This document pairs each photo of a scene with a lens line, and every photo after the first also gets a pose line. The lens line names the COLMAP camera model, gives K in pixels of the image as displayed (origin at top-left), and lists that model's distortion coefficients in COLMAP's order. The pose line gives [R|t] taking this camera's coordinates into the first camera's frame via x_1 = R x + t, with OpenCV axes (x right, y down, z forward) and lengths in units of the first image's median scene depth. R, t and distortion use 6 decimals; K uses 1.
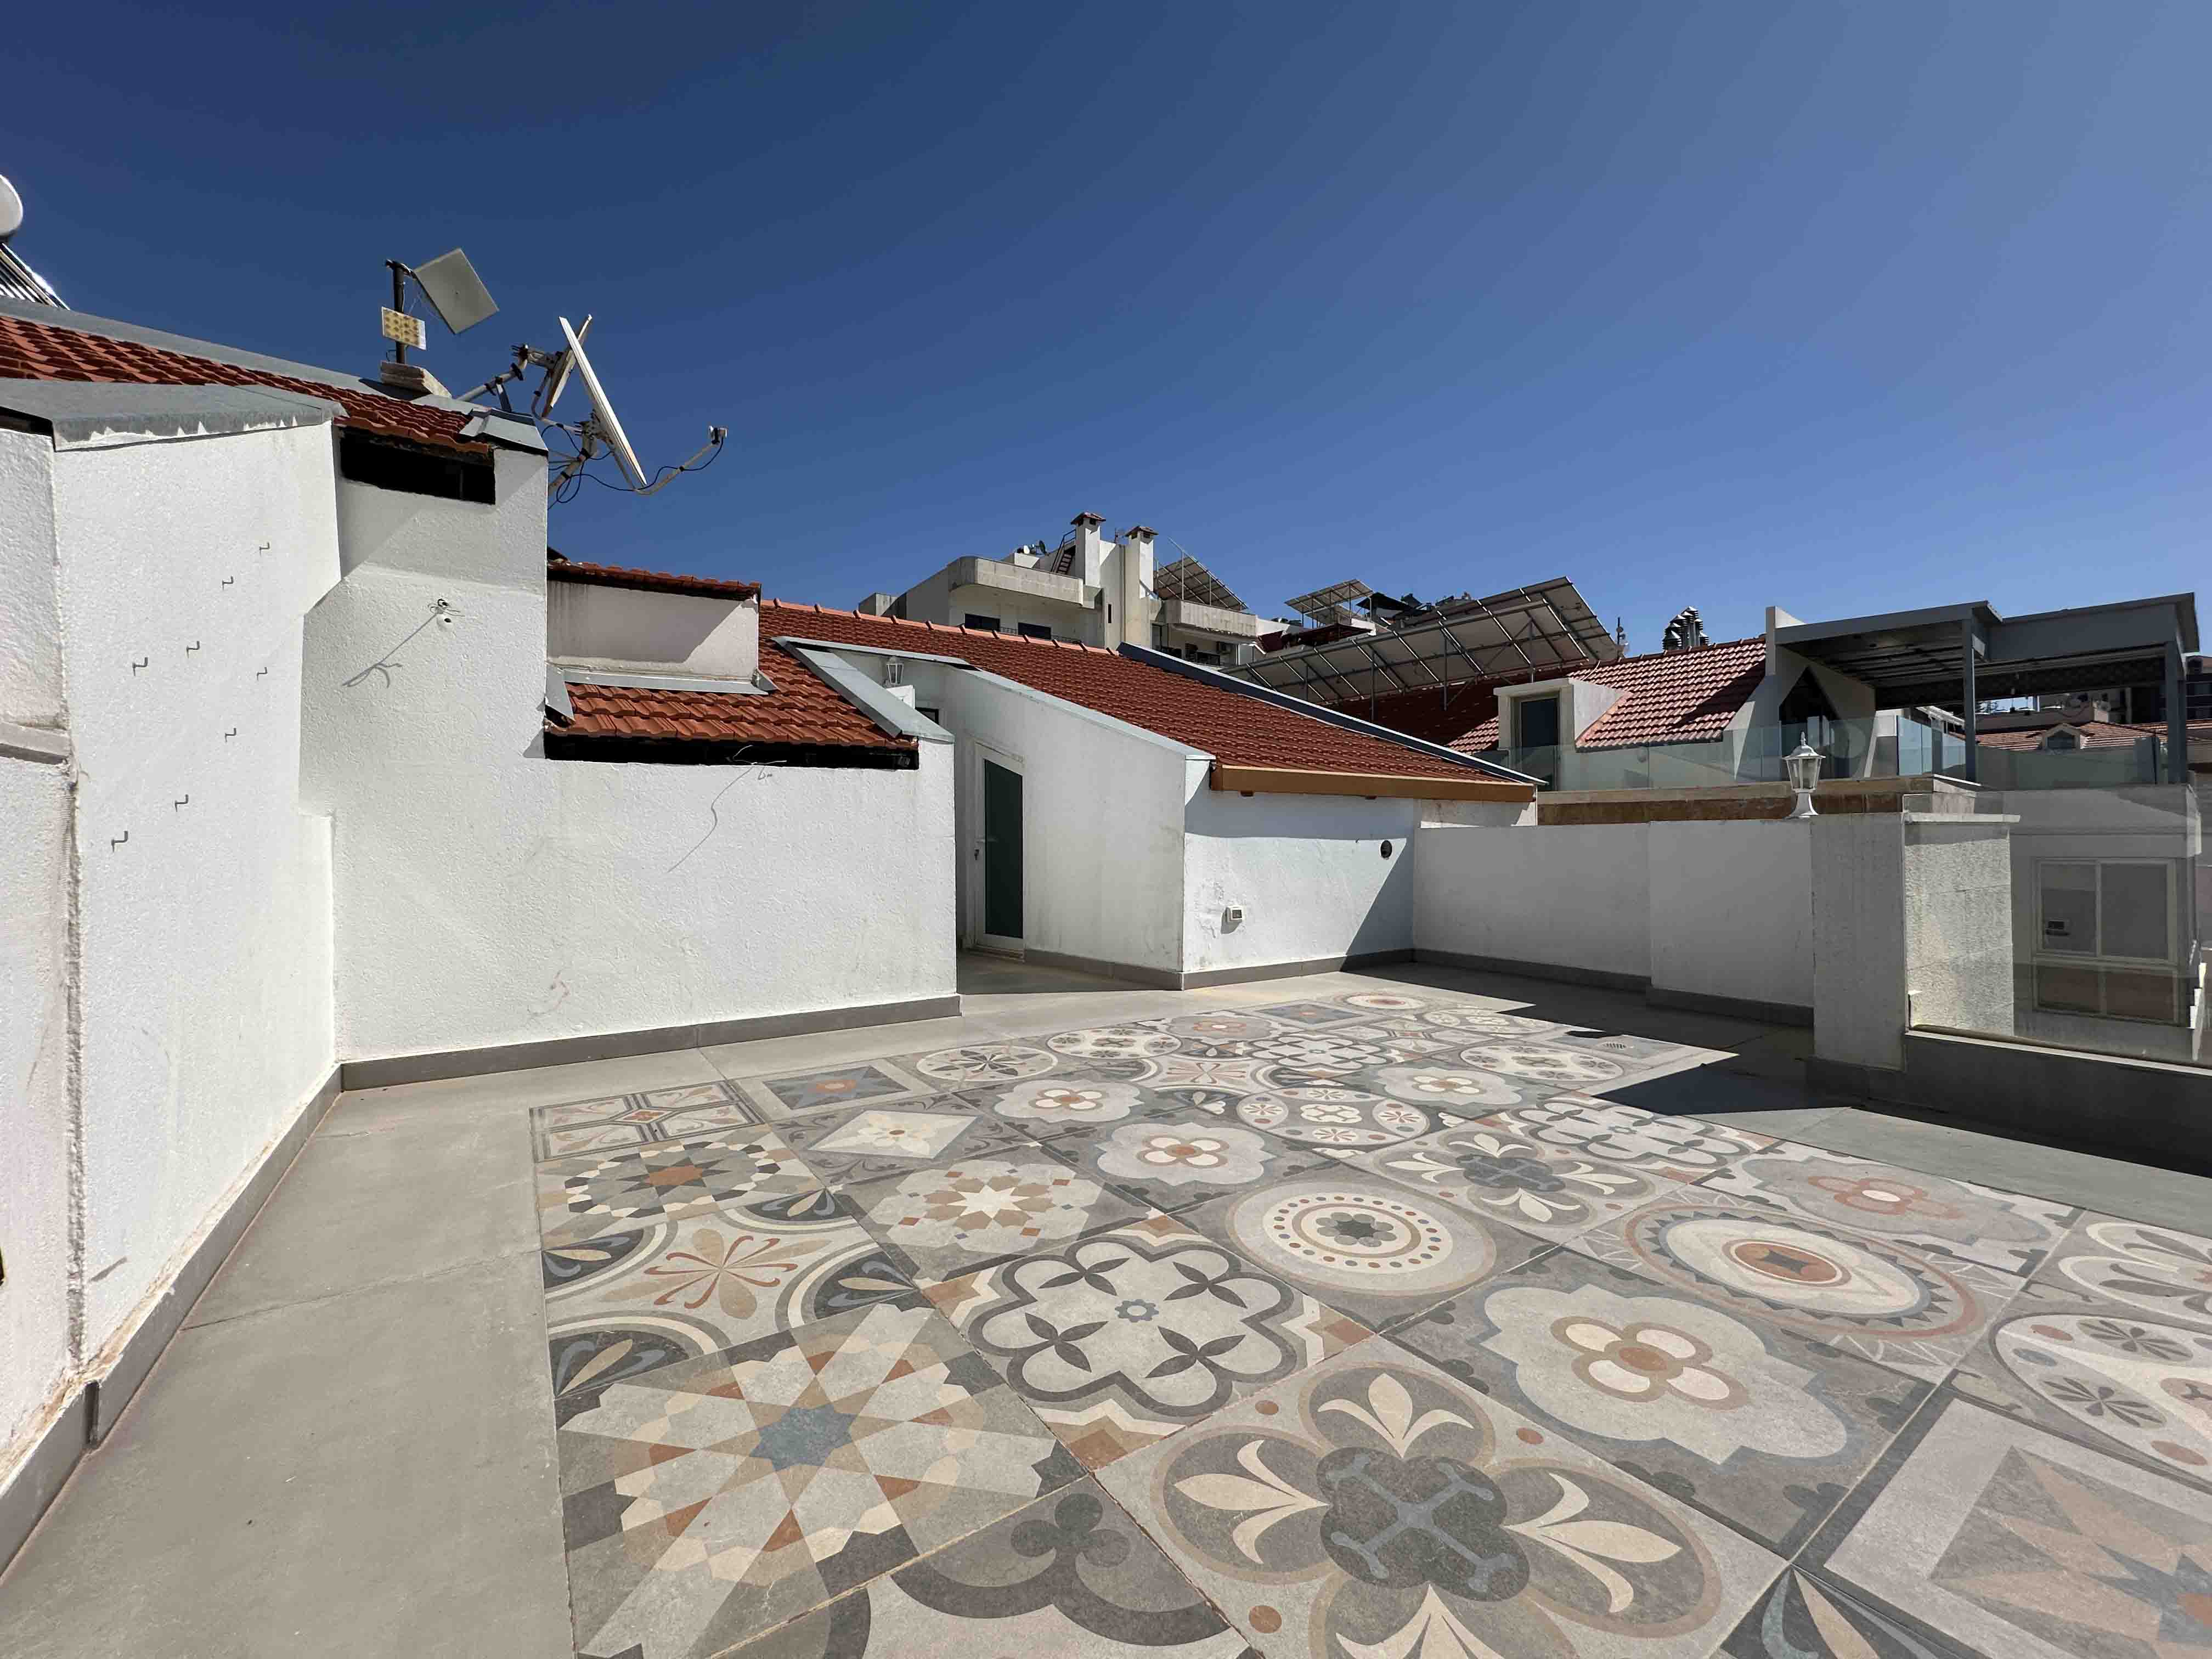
lens RADIAL K [[878.9, 0, 1105.2], [0, 878.9, 826.2], [0, 0, 1]] dist [-0.002742, 0.001485]
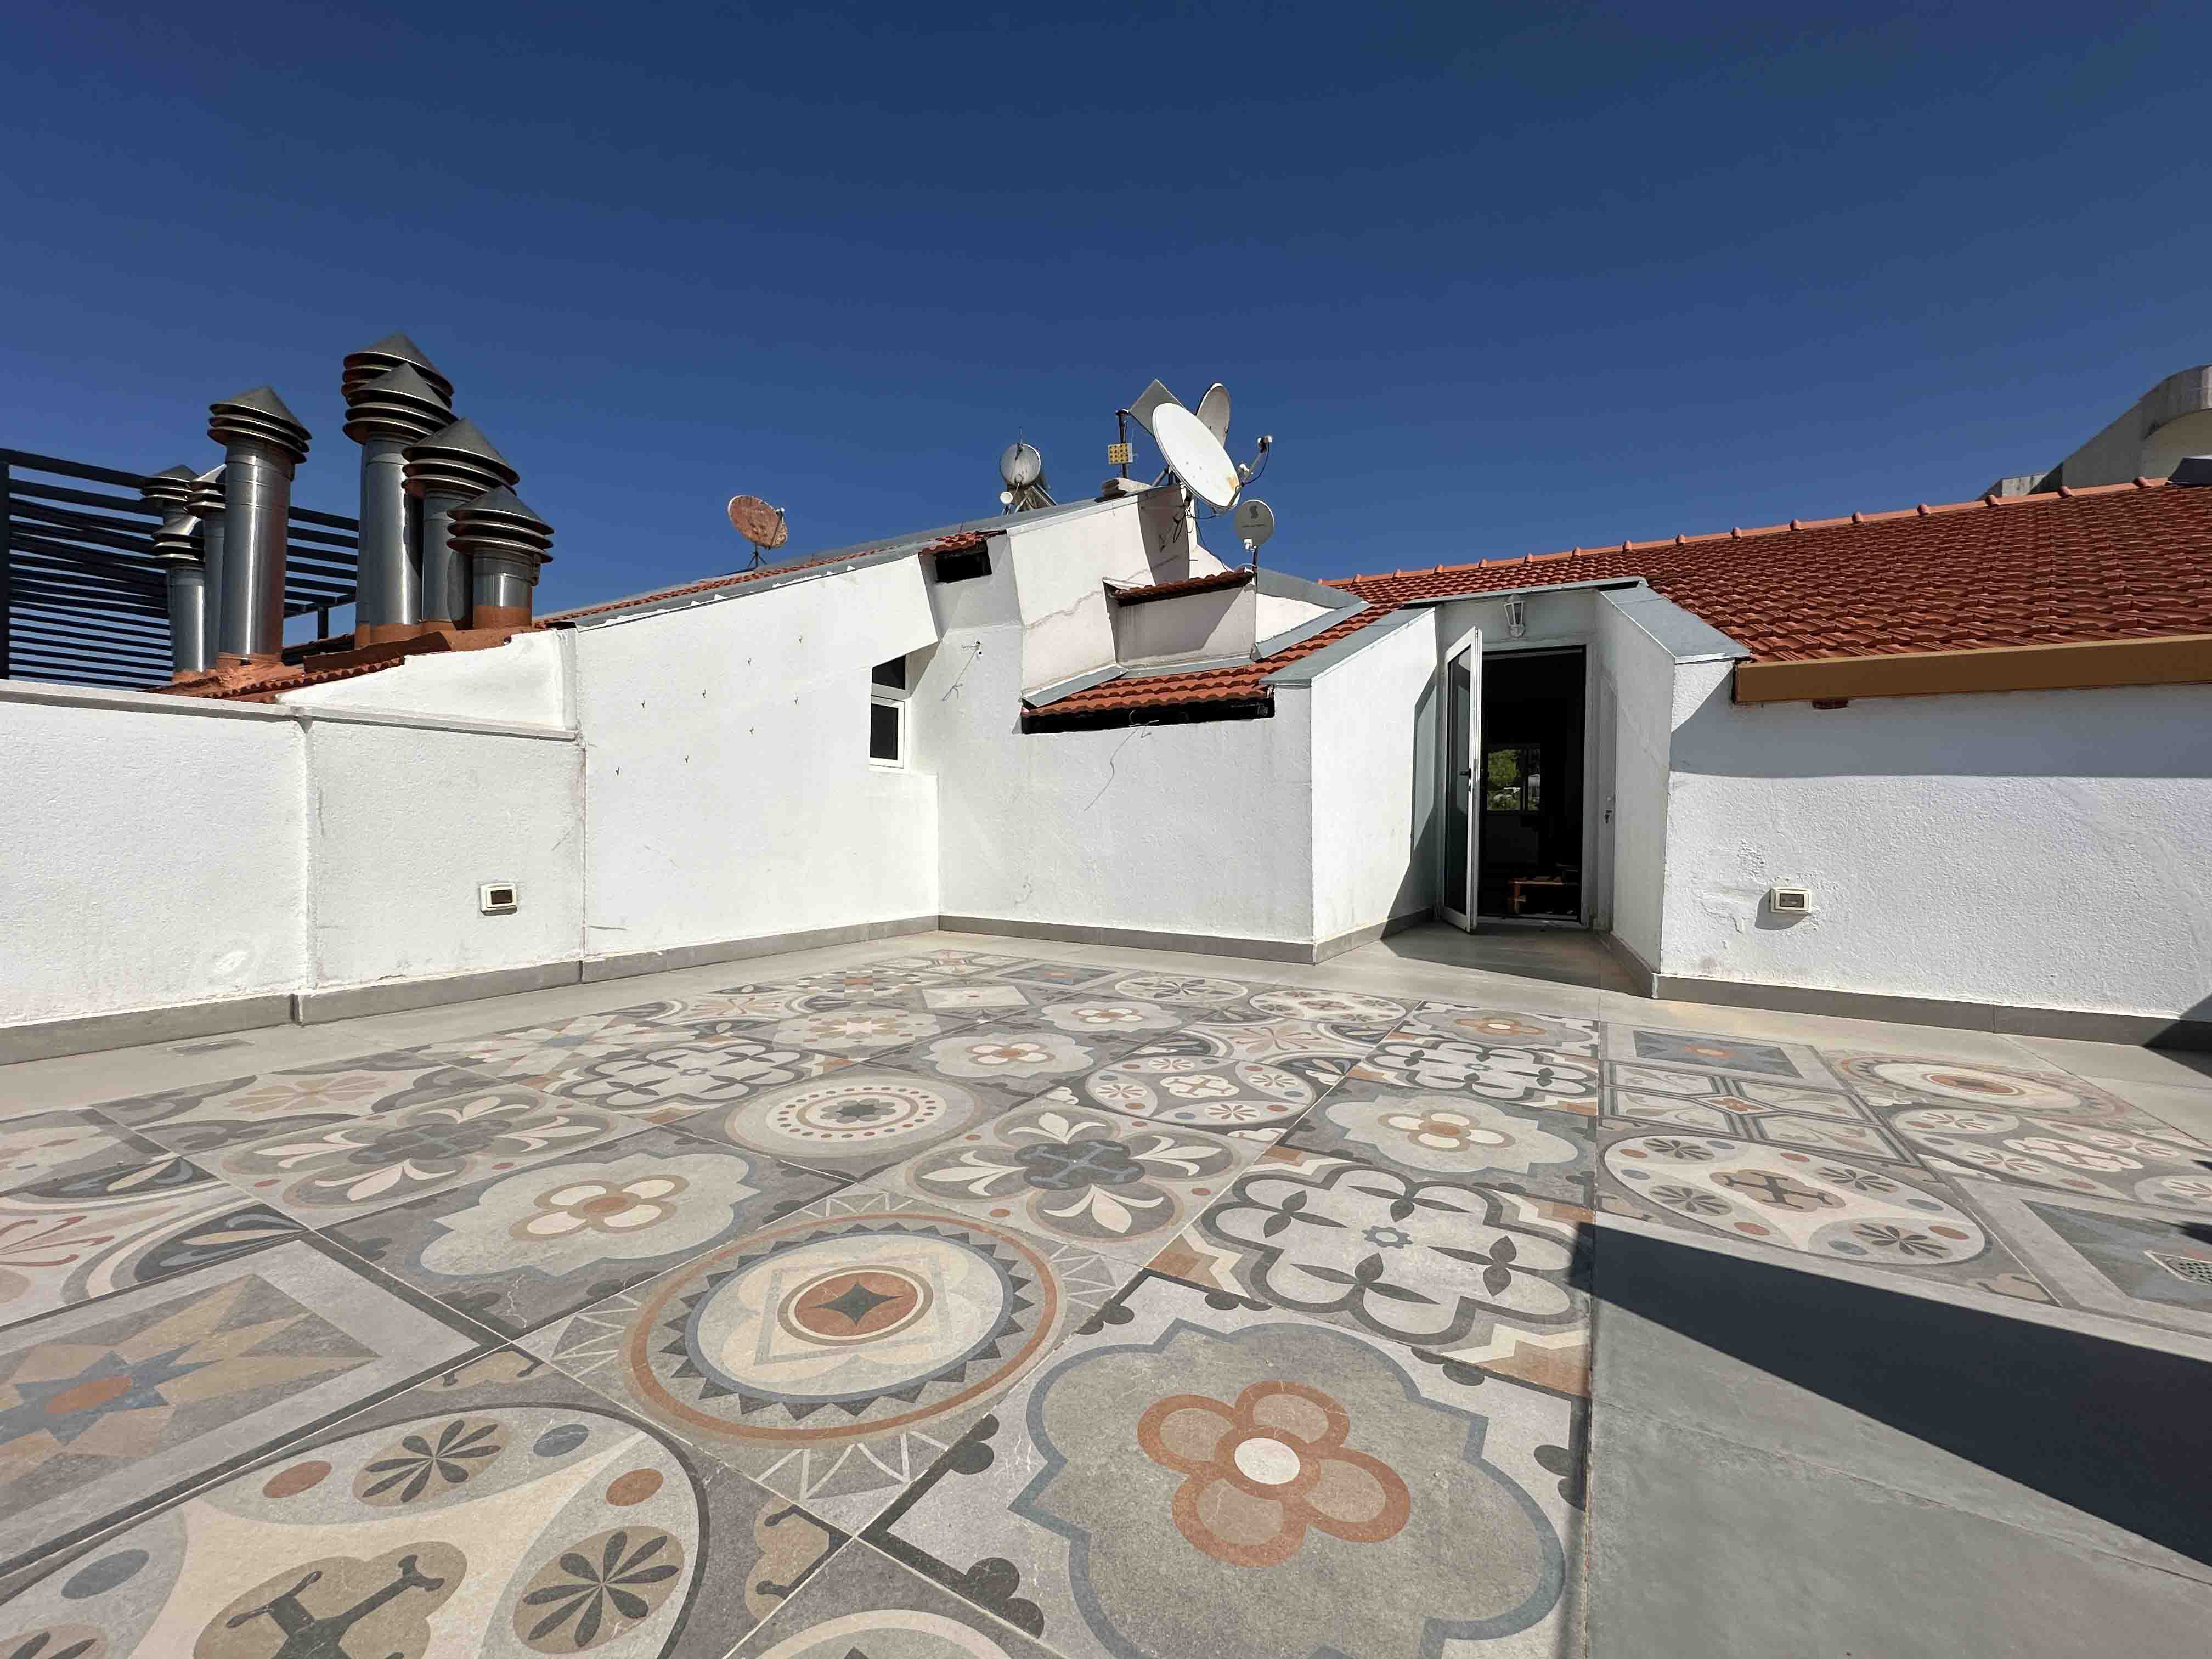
lens RADIAL K [[878.9, 0, 1105.2], [0, 878.9, 826.2], [0, 0, 1]] dist [-0.002742, 0.001485]
pose [[0.444784, 0.012121, -0.895556, 1.041887], [0.001106, 0.999900, 0.014082, 0.081315], [0.895637, -0.007254, 0.444726, 0.617462]]
